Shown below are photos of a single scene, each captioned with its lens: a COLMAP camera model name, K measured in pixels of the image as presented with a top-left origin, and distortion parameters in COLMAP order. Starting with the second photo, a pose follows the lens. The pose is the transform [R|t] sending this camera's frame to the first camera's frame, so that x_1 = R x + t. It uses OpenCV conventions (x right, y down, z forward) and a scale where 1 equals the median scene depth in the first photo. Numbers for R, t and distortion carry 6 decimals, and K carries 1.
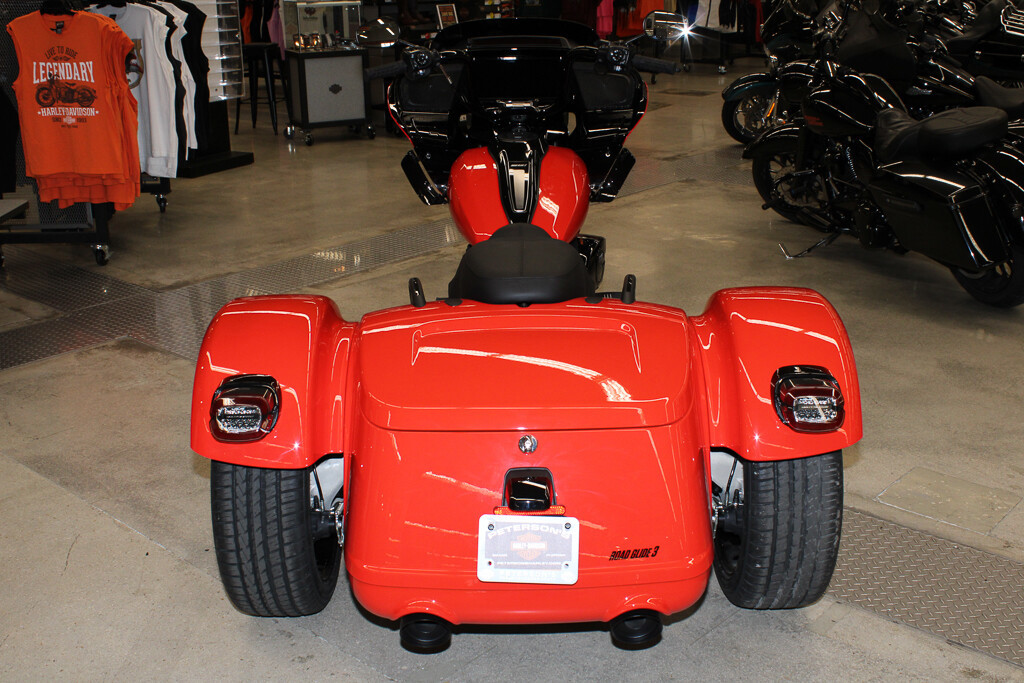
lens RADIAL K [[1202.5, 0, 485.0], [0, 1202.5, 332.4], [0, 0, 1]] dist [-0.036448, 0.000000]
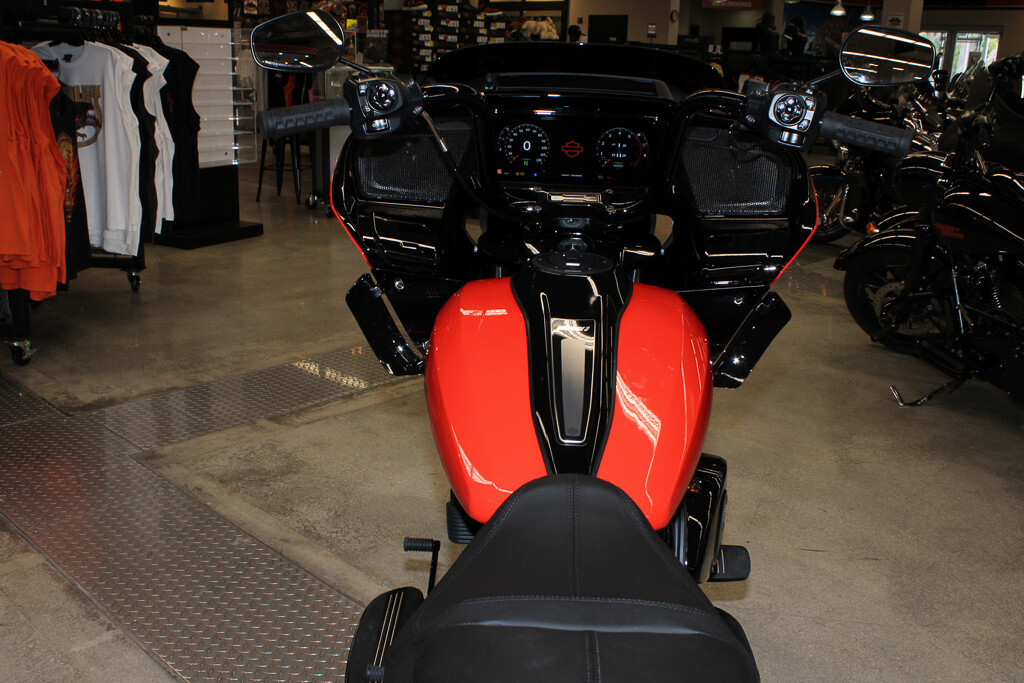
lens RADIAL K [[984.3, 0, 487.6], [0, 984.3, 320.7], [0, 0, 1]] dist [-0.070437, 0.000000]
pose [[0.998121, 0.054237, -0.028496, 0.002996], [-0.055445, 0.997515, -0.043465, -0.071081], [0.026068, 0.044964, 0.998648, 0.352764]]
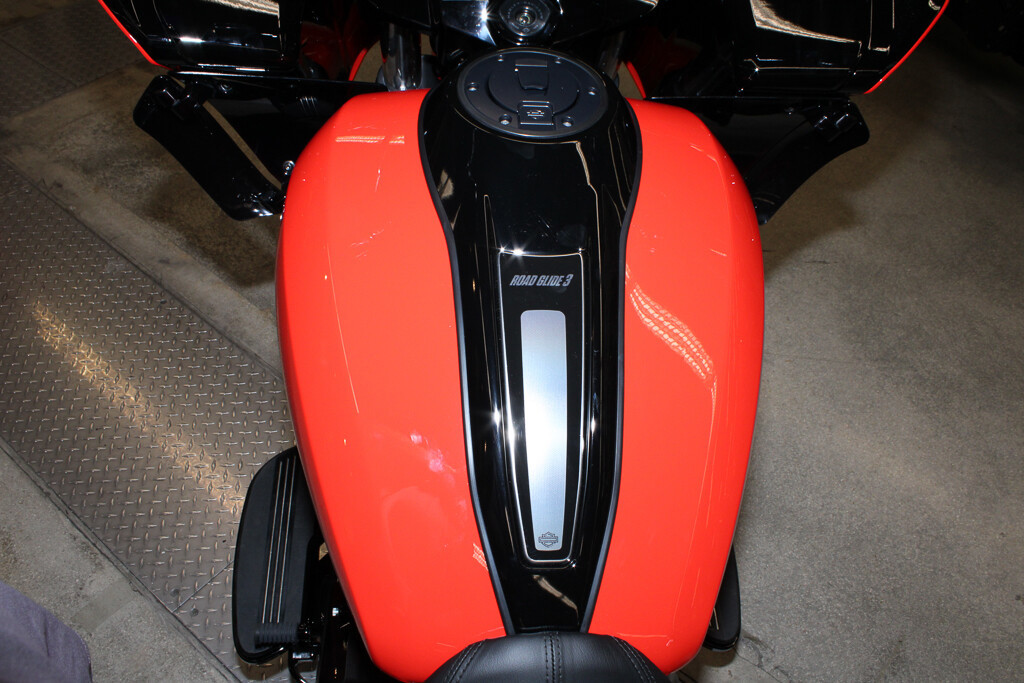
lens RADIAL K [[853.6, 0, 512.8], [0, 853.6, 337.0], [0, 0, 1]] dist [-0.158354, 0.136793]
pose [[0.993158, 0.008082, 0.116498, 0.001593], [-0.063538, 0.874414, 0.481002, -0.110345], [-0.097980, -0.485113, 0.868945, 0.452313]]
